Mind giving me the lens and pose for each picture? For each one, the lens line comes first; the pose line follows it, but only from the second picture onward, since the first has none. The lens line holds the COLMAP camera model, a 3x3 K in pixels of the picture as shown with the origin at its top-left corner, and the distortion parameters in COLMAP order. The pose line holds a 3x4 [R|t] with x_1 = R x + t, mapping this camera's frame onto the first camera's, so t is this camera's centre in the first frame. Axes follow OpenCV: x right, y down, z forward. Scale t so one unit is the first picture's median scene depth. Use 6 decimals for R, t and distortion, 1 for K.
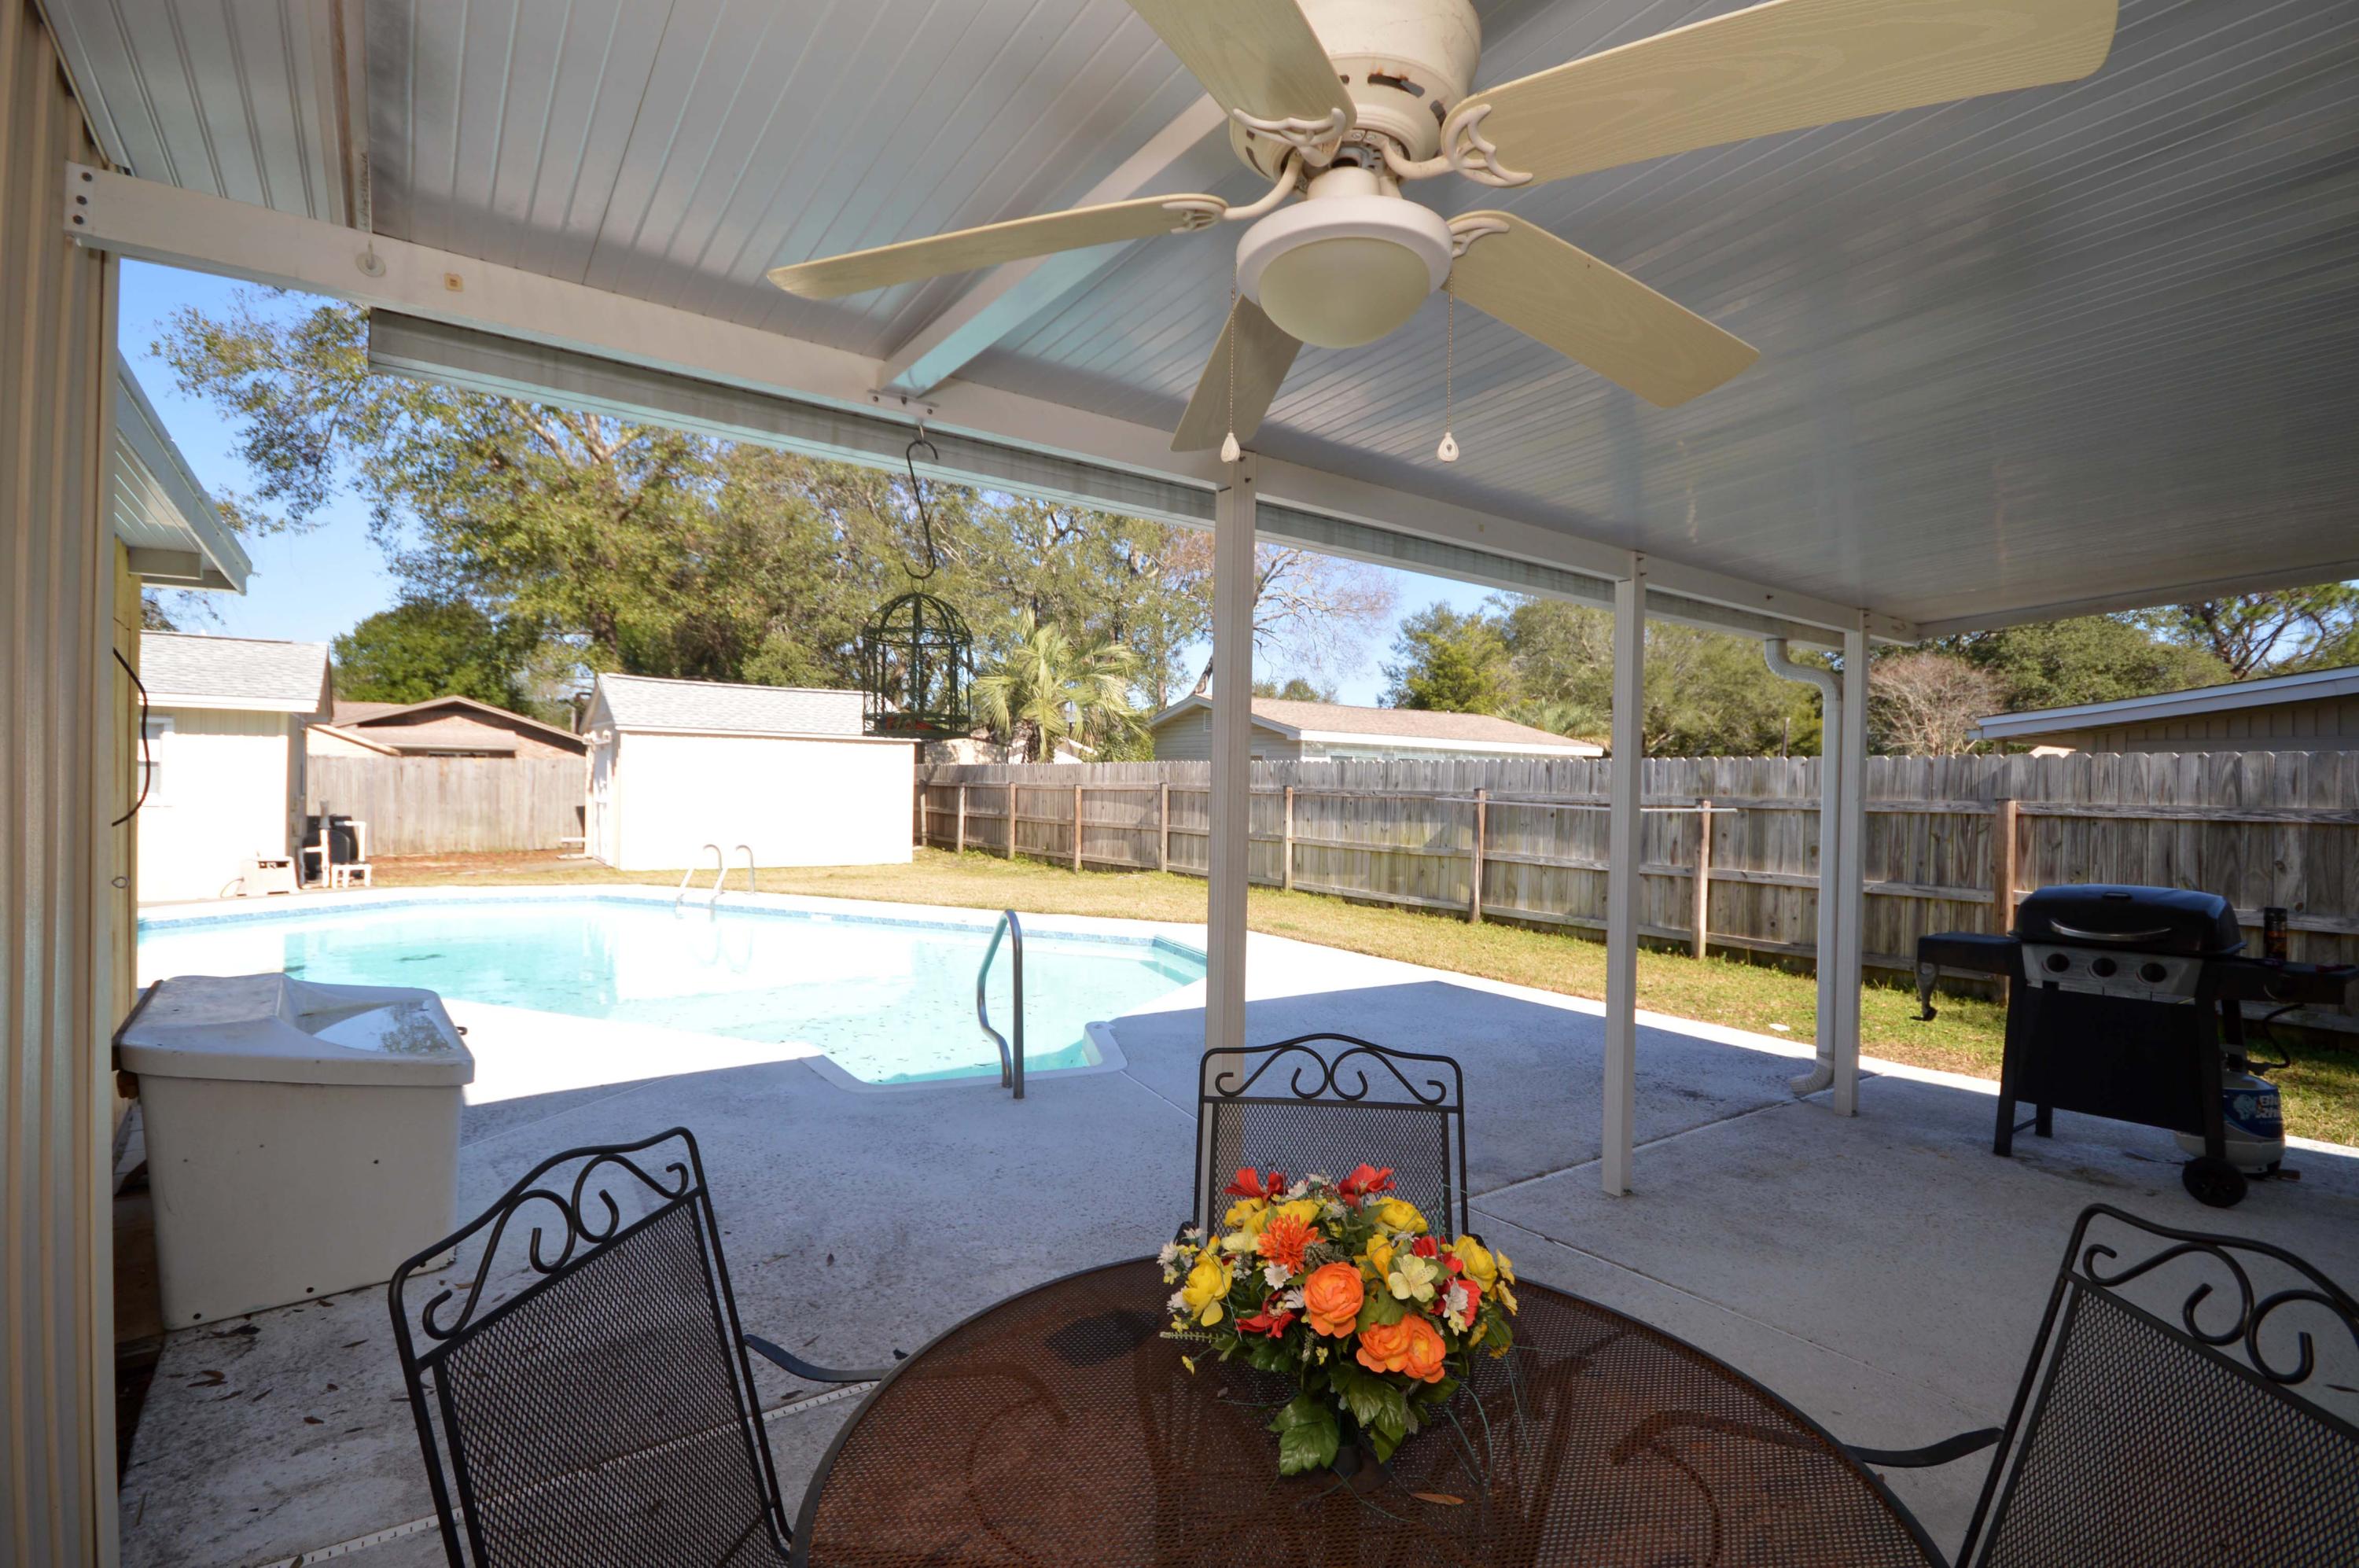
lens RADIAL K [[1086.7, 0, 1180.9], [0, 1086.7, 786.5], [0, 0, 1]] dist [-0.008045, -0.003706]
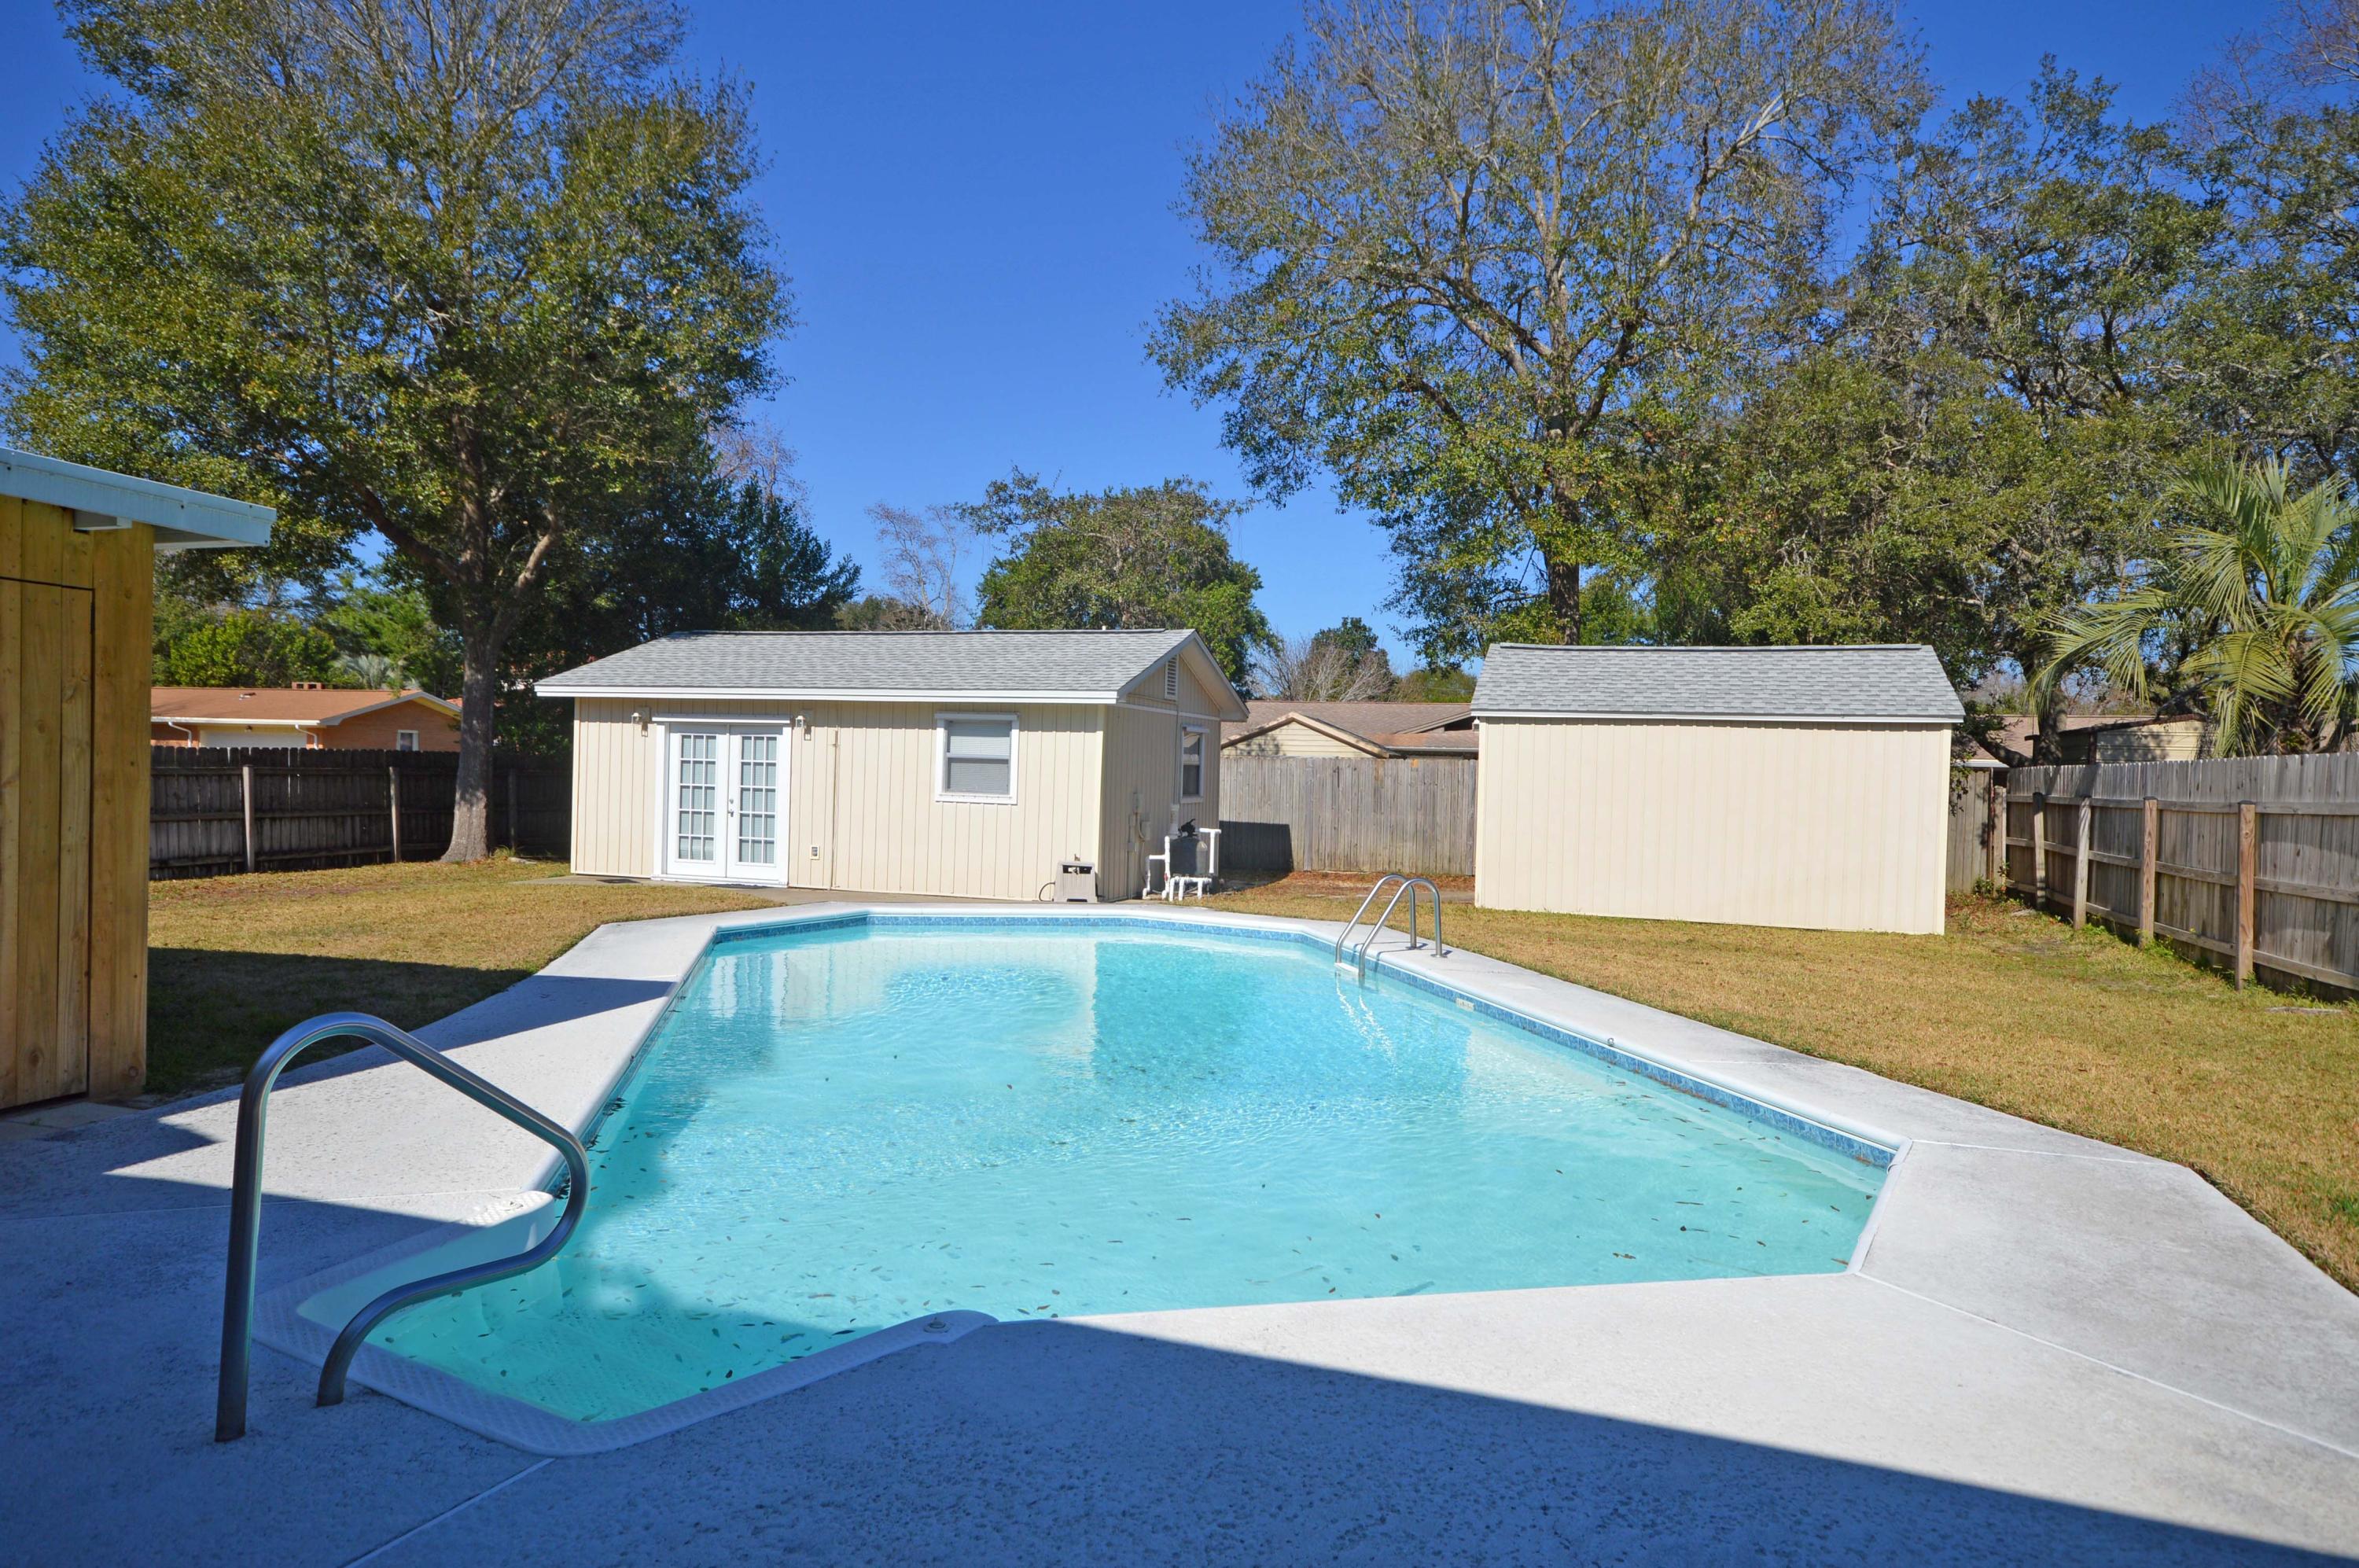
lens RADIAL K [[1419.4, 0, 1172.3], [0, 1419.4, 786.2], [0, 0, 1]] dist [-0.004847, -0.001306]
pose [[0.562948, 0.007410, -0.826459, 0.146599], [-0.019722, 0.999796, -0.004469, 0.002847], [0.826257, 0.018815, 0.562979, 0.262962]]
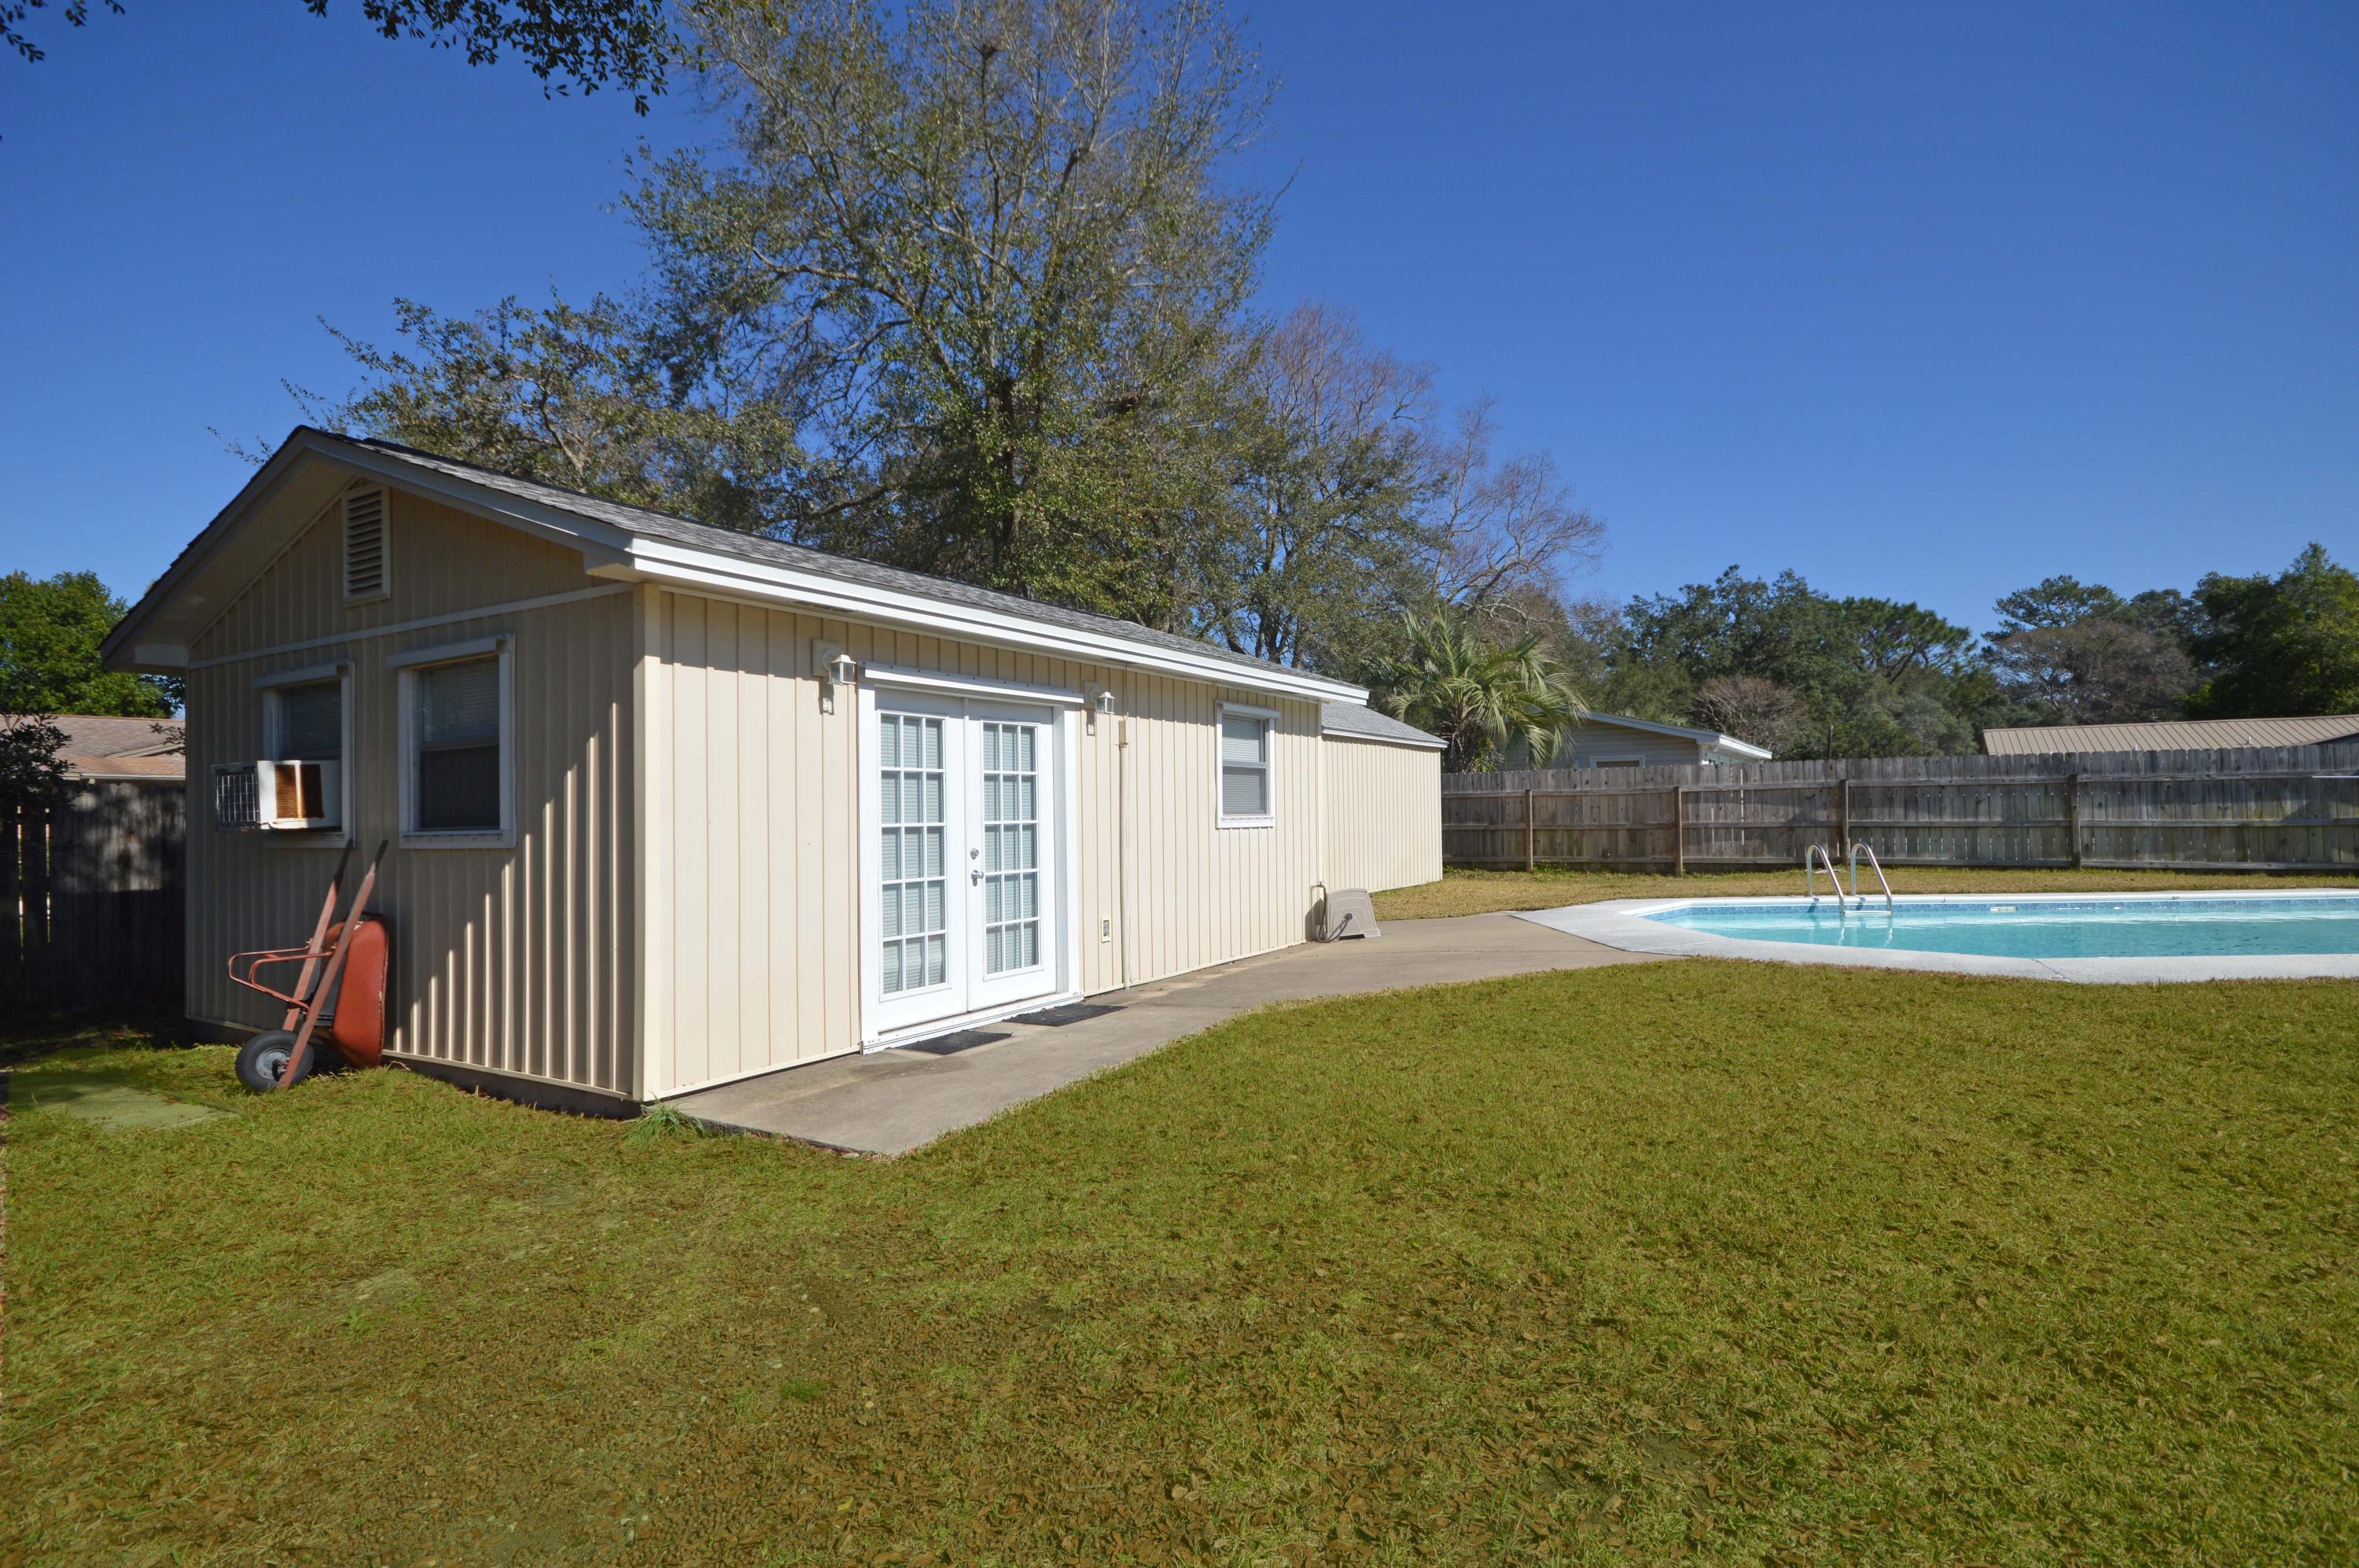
lens RADIAL K [[1185.1, 0, 1178.5], [0, 1185.1, 787.1], [0, 0, 1]] dist [0.002429, -0.001239]
pose [[0.924806, -0.023432, 0.379717, -0.912264], [0.032060, 0.999351, -0.016413, 0.000913], [-0.379086, 0.027353, 0.924957, 0.163899]]
